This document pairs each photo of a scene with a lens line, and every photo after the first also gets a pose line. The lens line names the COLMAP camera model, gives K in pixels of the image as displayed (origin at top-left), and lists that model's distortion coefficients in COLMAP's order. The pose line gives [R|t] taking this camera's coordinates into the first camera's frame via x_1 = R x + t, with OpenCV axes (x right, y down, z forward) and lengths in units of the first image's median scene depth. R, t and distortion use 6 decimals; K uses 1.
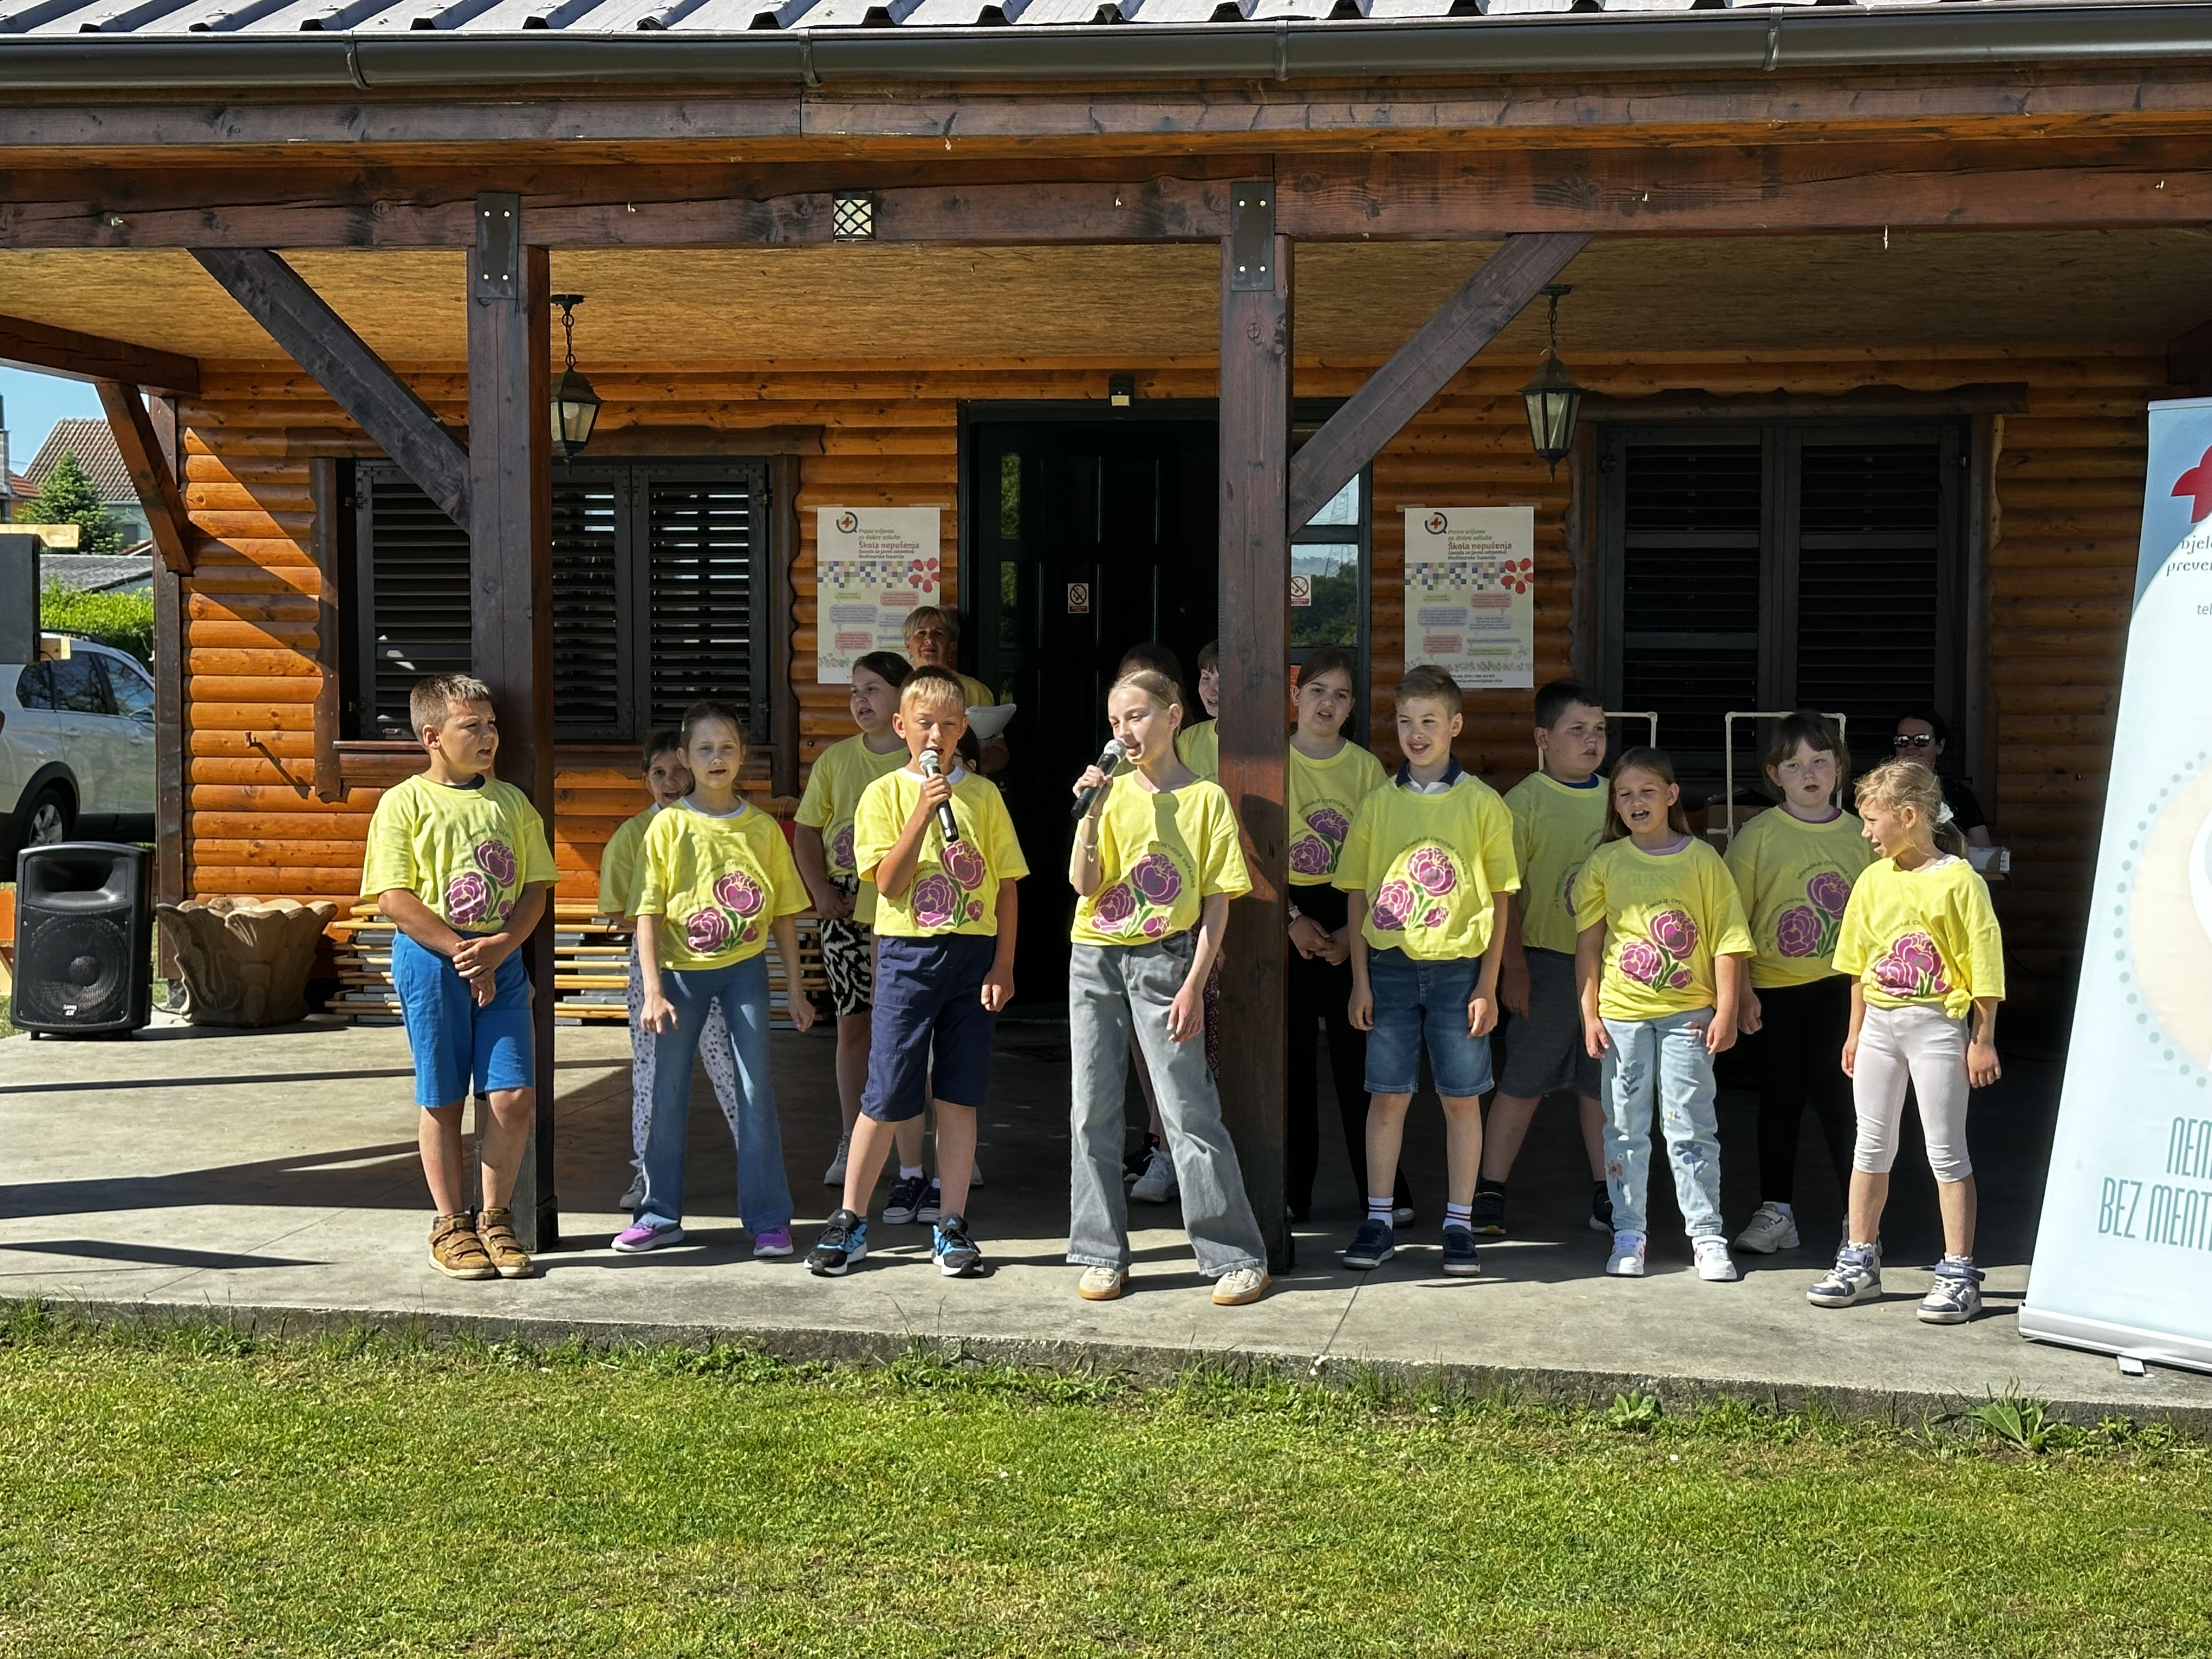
lens RADIAL K [[3325.4, 0, 1099.3], [0, 3325.4, 816.6], [0, 0, 1]] dist [0.146347, 0.000000]
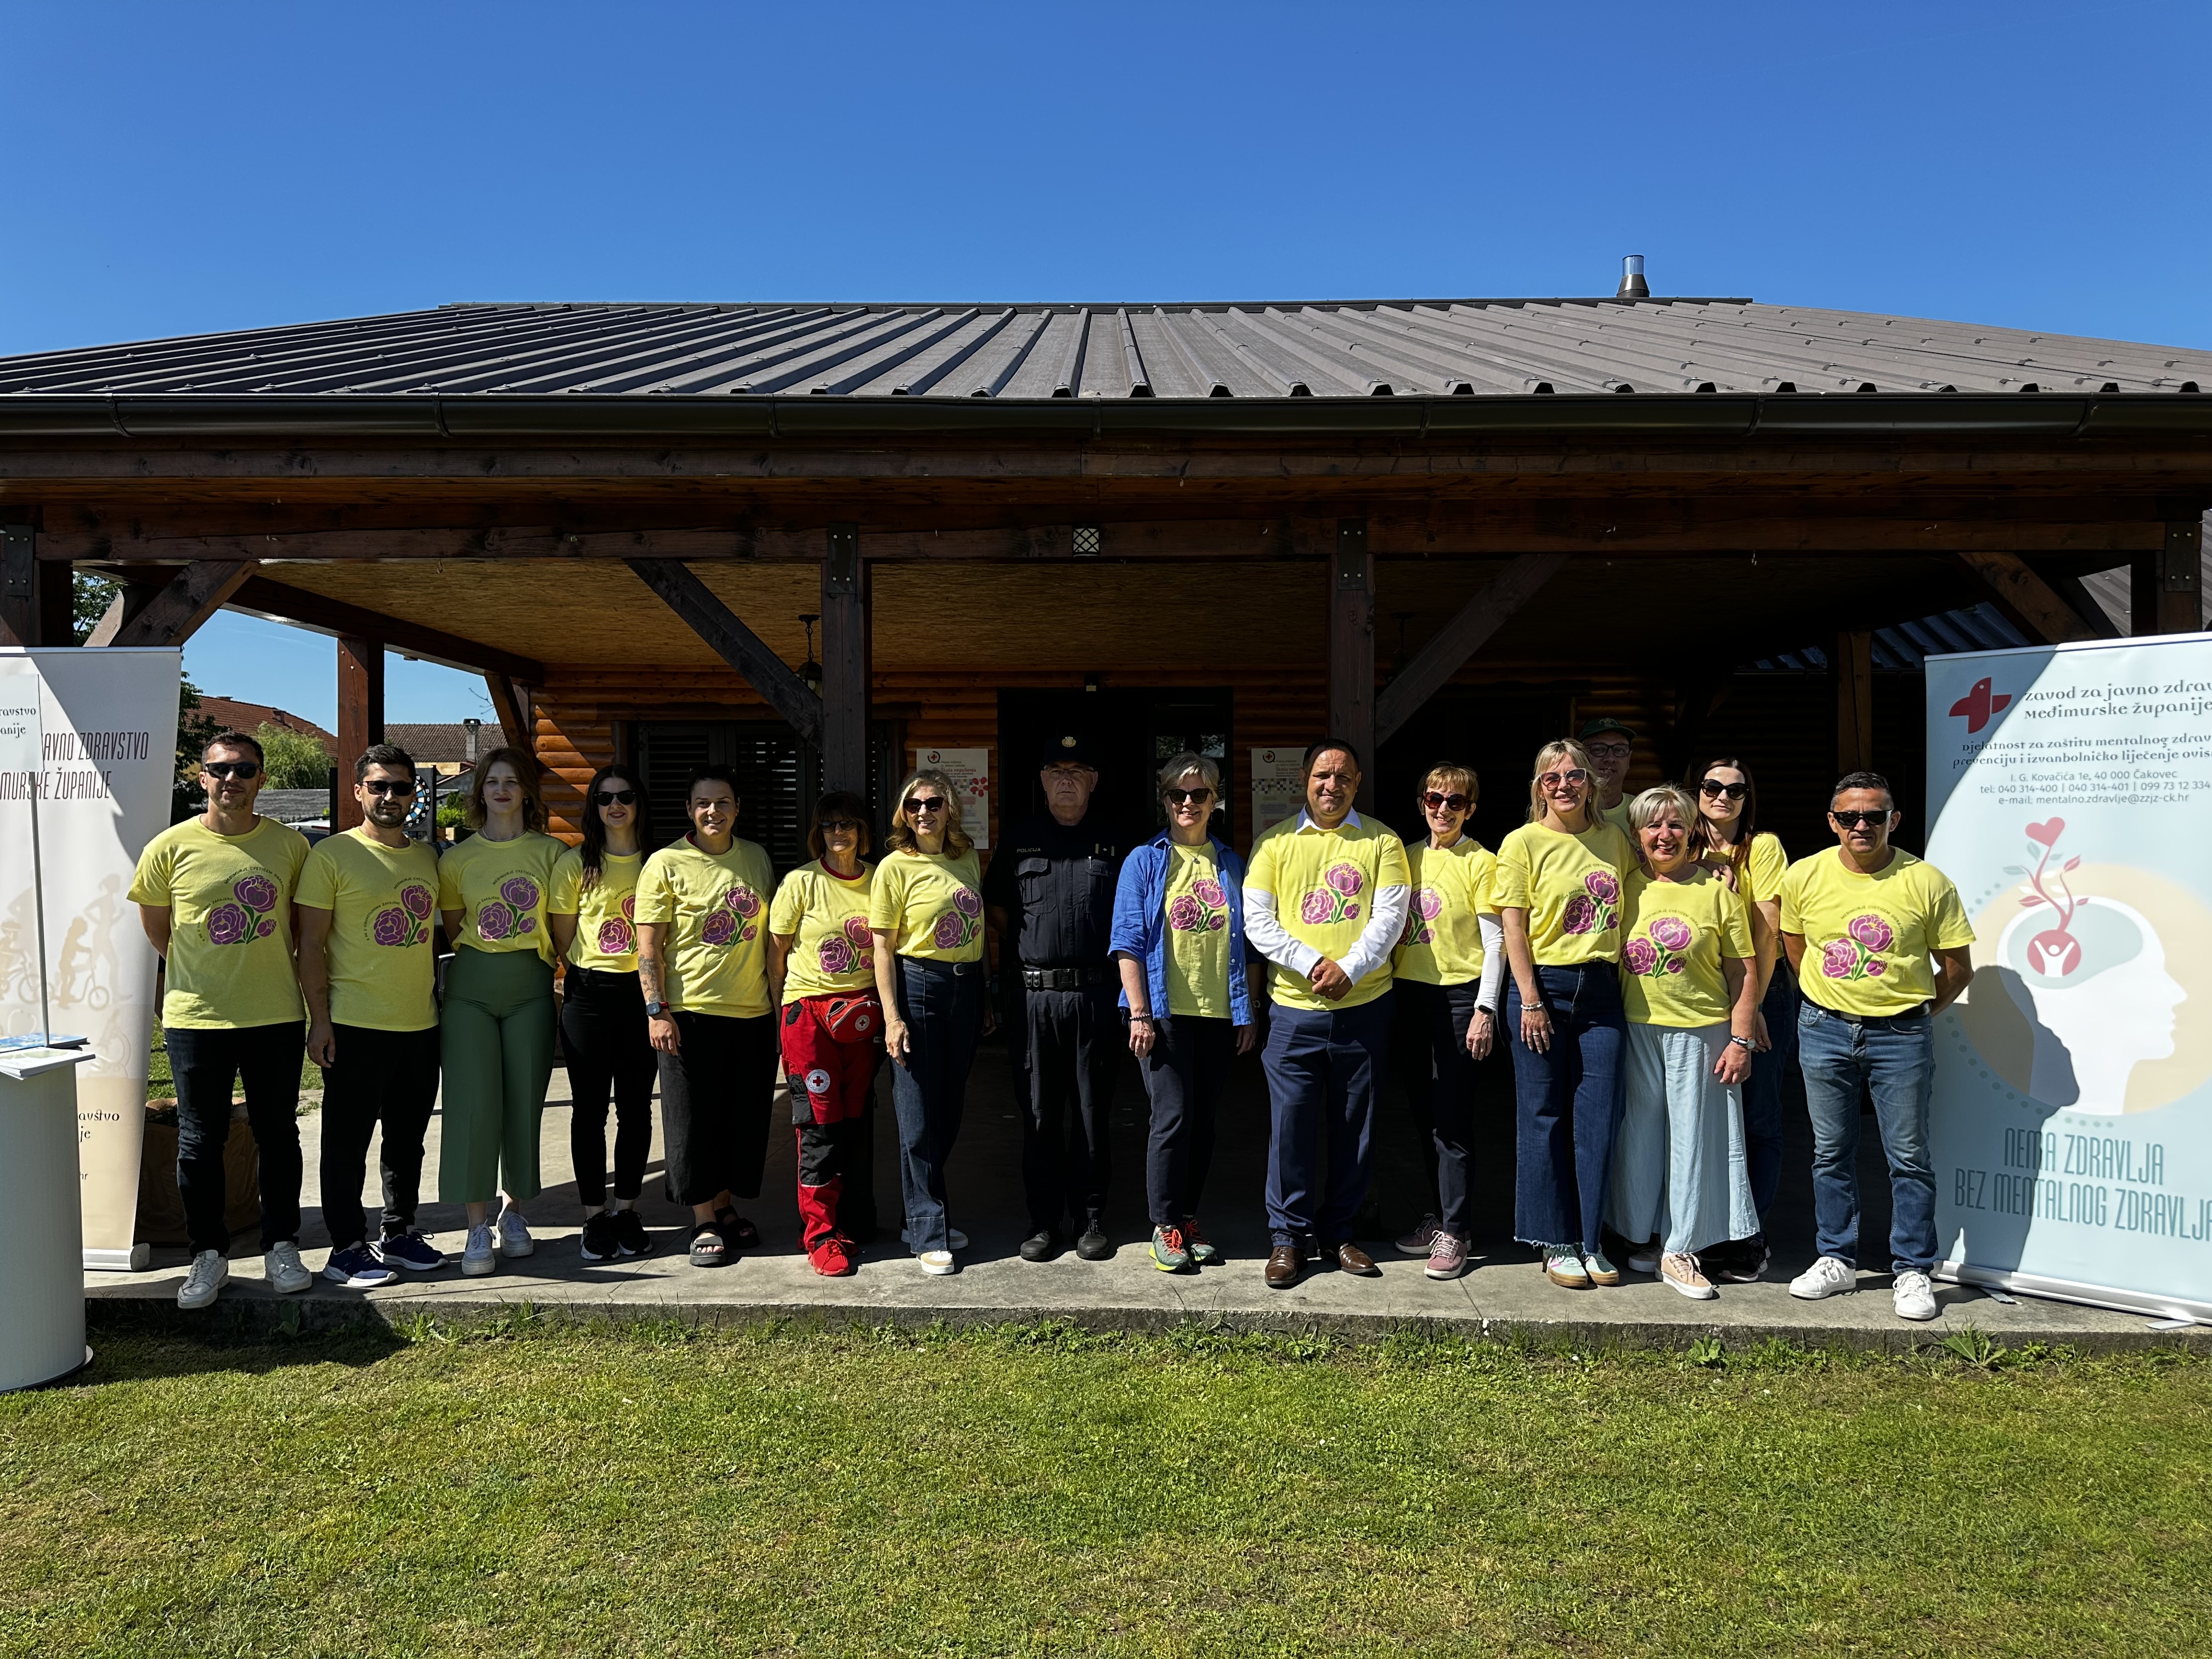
lens RADIAL K [[1531.3, 0, 1117.5], [0, 1531.3, 851.5], [0, 0, 1]] dist [0.084267, -0.035036]
pose [[0.989585, -0.011575, 0.143483, -0.100289], [0.016712, 0.999260, -0.034648, -0.009564], [-0.142975, 0.036685, 0.989046, 0.200069]]
